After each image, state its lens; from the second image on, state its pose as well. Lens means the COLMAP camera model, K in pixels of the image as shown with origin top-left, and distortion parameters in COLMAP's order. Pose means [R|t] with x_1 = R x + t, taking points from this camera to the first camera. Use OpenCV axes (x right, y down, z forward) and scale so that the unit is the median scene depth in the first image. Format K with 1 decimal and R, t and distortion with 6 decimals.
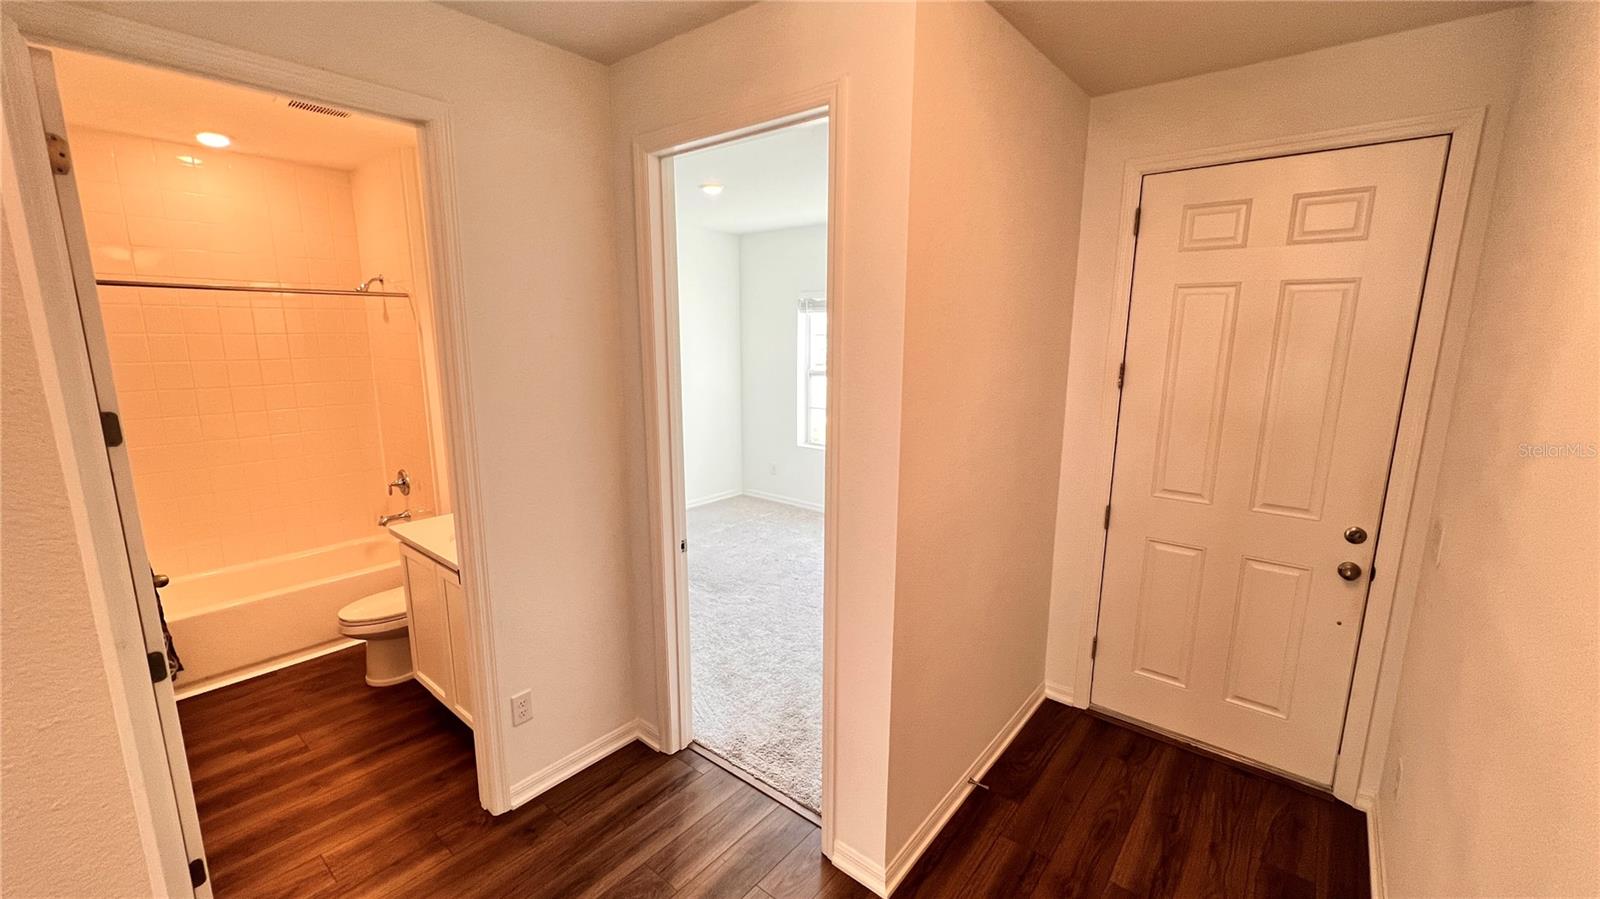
lens RADIAL K [[650.0, 0, 793.6], [0, 650.0, 451.7], [0, 0, 1]] dist [0.004403, -0.001476]
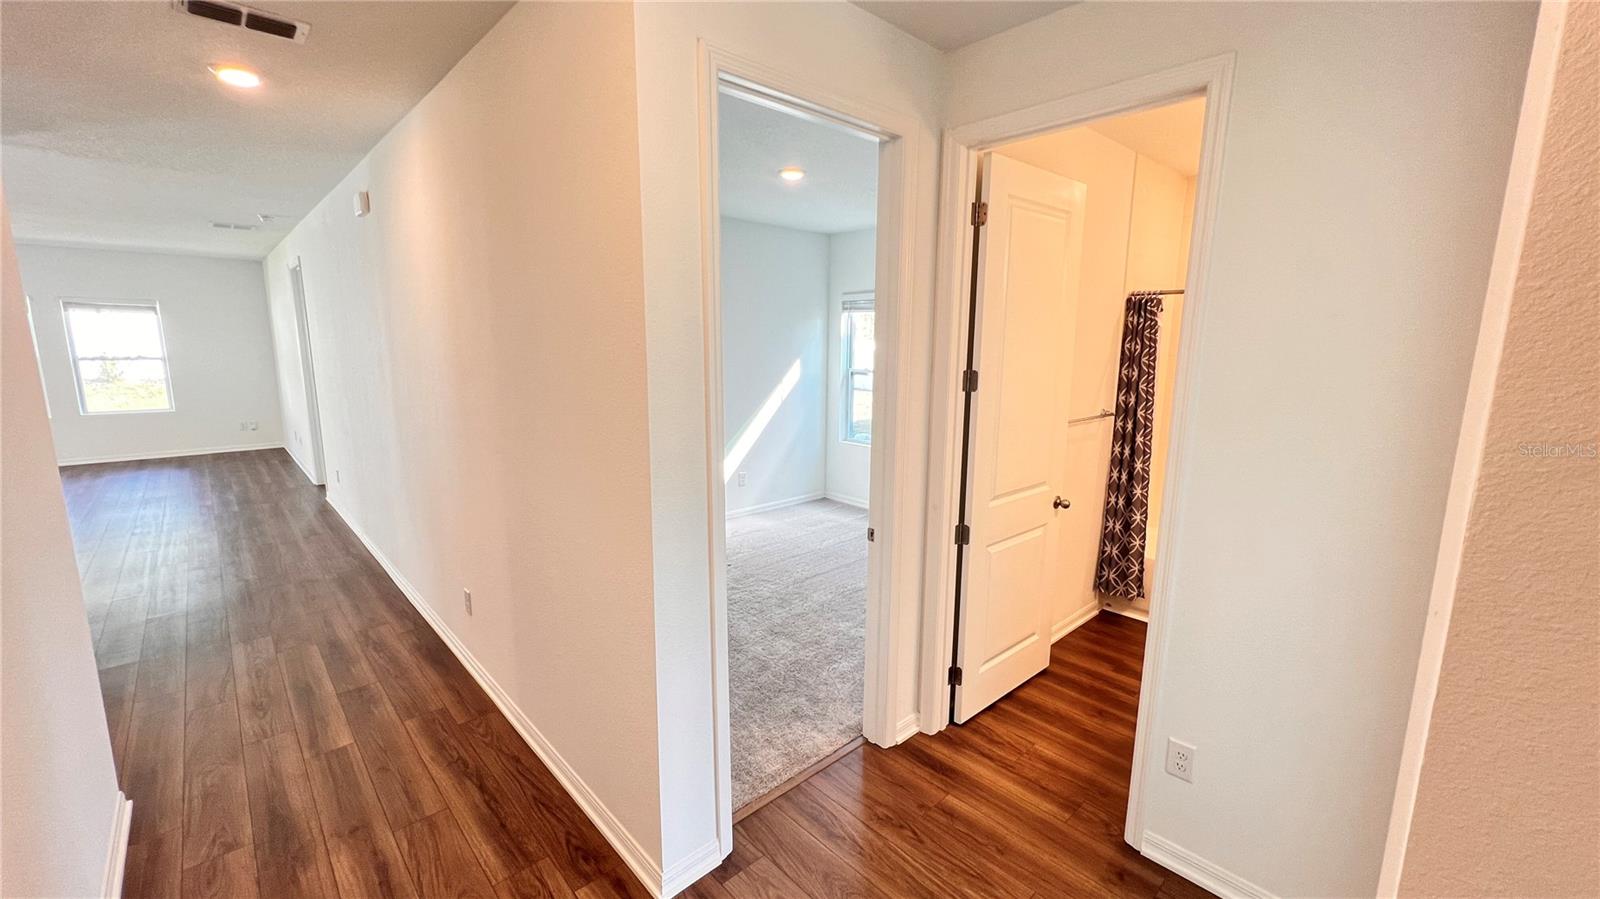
lens RADIAL K [[650.0, 0, 797.5], [0, 650.0, 457.7], [0, 0, 1]] dist [0.004403, -0.001476]
pose [[-0.131897, 0.179365, -0.974901, 0.435032], [-0.184481, 0.961869, 0.201926, -0.071110], [0.973946, 0.206484, -0.093778, 0.549667]]
